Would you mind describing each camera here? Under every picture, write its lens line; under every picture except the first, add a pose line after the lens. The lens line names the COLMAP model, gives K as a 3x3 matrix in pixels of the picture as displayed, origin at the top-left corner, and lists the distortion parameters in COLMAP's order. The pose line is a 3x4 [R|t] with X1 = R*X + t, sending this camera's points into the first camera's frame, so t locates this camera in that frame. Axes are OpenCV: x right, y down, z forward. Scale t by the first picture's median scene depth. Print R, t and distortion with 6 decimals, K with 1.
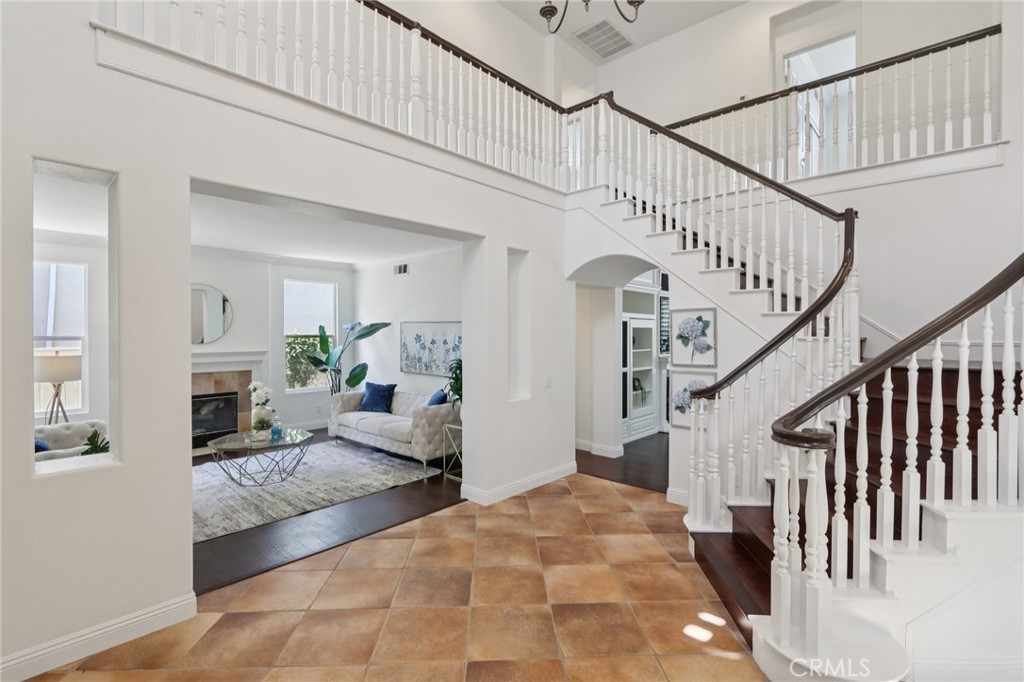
lens RADIAL K [[475.6, 0, 515.9], [0, 475.6, 336.2], [0, 0, 1]] dist [-0.019427, 0.002819]
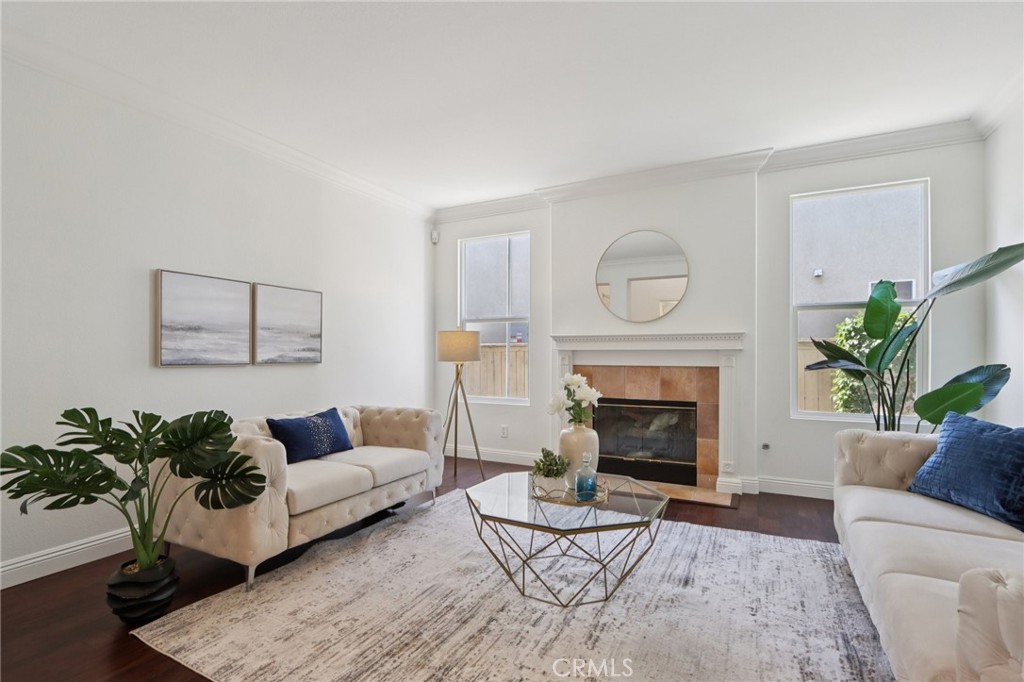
lens RADIAL K [[475.6, 0, 504.5], [0, 475.6, 358.7], [0, 0, 1]] dist [-0.019427, 0.002819]
pose [[0.245448, 0.012120, -0.969334, -0.098104], [-0.004696, 0.999925, 0.011314, 0.080184], [0.969398, 0.001775, 0.245486, 0.864779]]
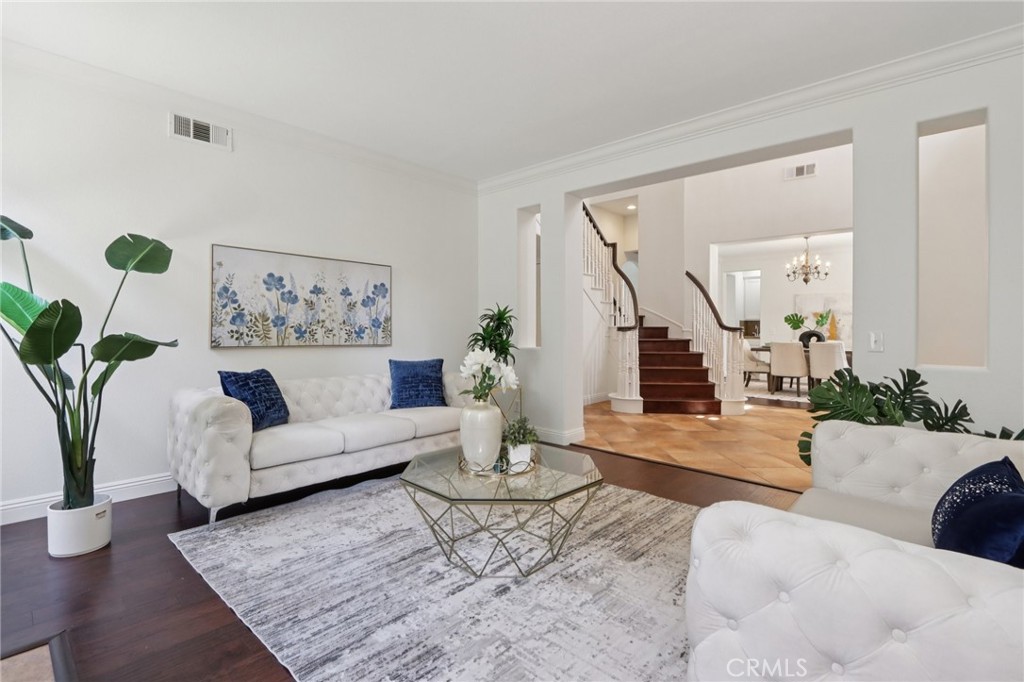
lens RADIAL K [[475.6, 0, 514.3], [0, 475.6, 328.0], [0, 0, 1]] dist [-0.019427, 0.002819]
pose [[0.007748, -0.002807, 0.999966, -1.053527], [0.005297, 0.999982, 0.002766, 0.081227], [-0.999956, 0.005275, 0.007762, 1.029261]]
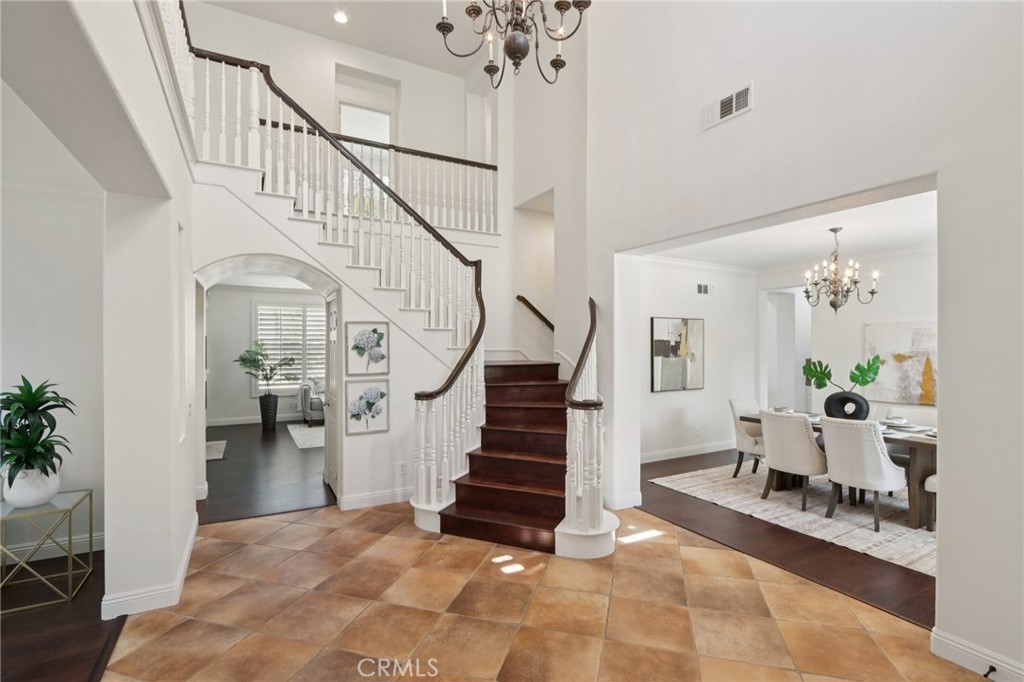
lens RADIAL K [[475.6, 0, 511.3], [0, 475.6, 343.4], [0, 0, 1]] dist [-0.019427, 0.002819]
pose [[0.315809, 0.000952, 0.948822, -0.477600], [0.006635, 0.999973, -0.003212, -0.001845], [-0.948800, 0.007309, 0.315794, 0.307597]]
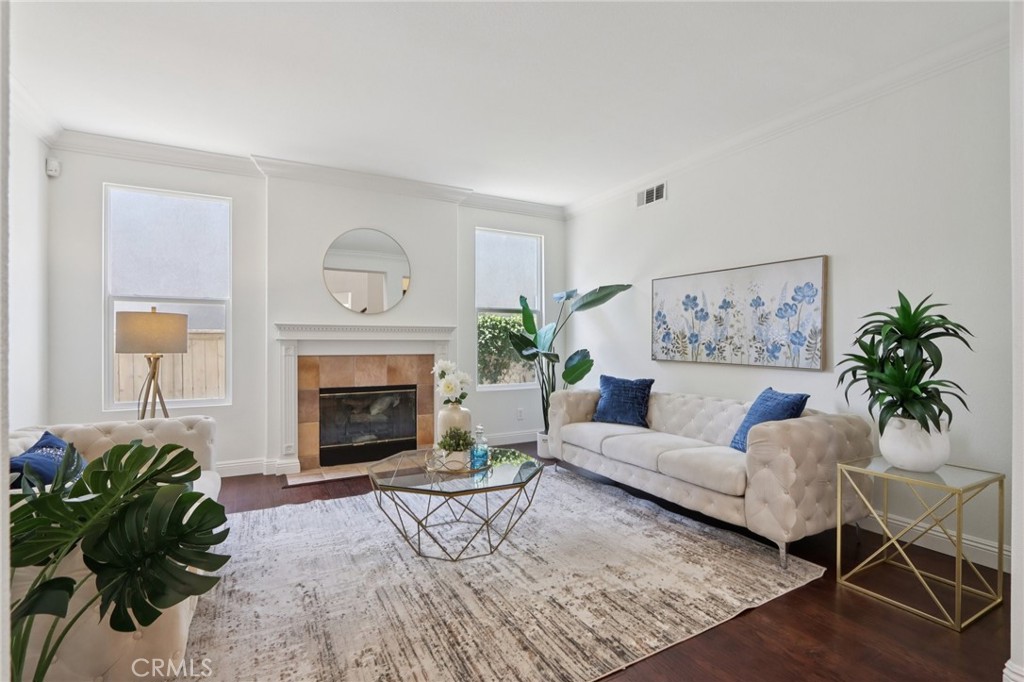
lens RADIAL K [[475.6, 0, 507.7], [0, 475.6, 342.3], [0, 0, 1]] dist [-0.019427, 0.002819]
pose [[0.940575, -0.001039, -0.339584, -0.311253], [-0.001956, 0.999962, -0.008478, 0.084722], [0.339580, 0.008639, 0.940538, 0.535324]]
